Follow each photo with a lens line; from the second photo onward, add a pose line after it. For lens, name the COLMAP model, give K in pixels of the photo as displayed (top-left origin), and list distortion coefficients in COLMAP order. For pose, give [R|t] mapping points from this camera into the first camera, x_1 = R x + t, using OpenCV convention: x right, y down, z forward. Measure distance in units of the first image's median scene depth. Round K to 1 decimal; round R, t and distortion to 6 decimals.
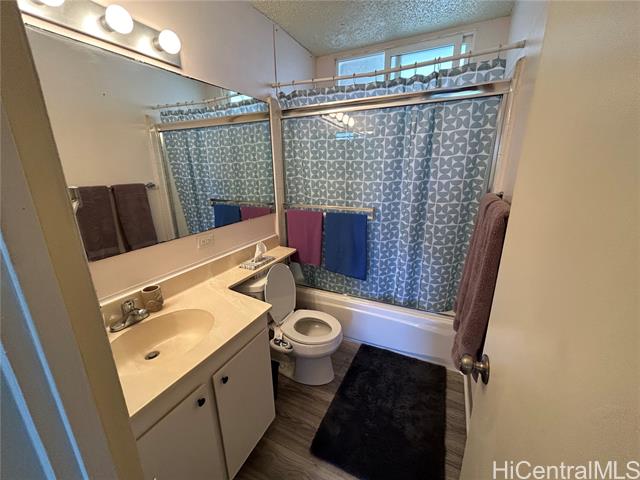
lens RADIAL K [[258.9, 0, 320.0], [0, 258.9, 236.8], [0, 0, 1]] dist [-0.000872, 0.001240]
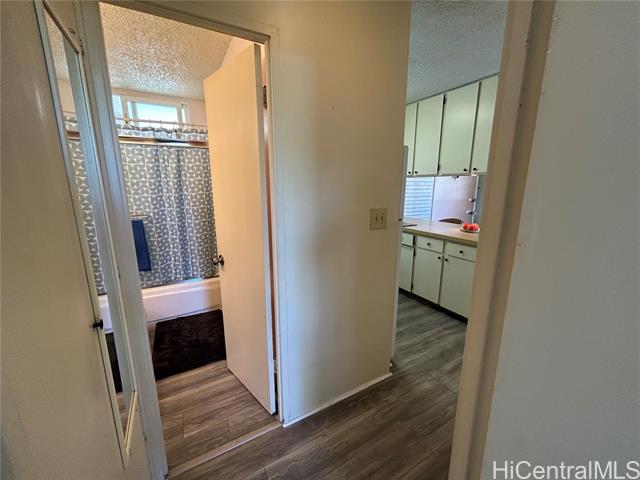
lens RADIAL K [[258.9, 0, 321.2], [0, 258.9, 240.4], [0, 0, 1]] dist [-0.000872, 0.001240]
pose [[0.562157, -0.162903, 0.810828, -0.423823], [0.213079, 0.975839, 0.048326, 0.158986], [-0.799110, 0.145604, 0.583286, -0.535982]]
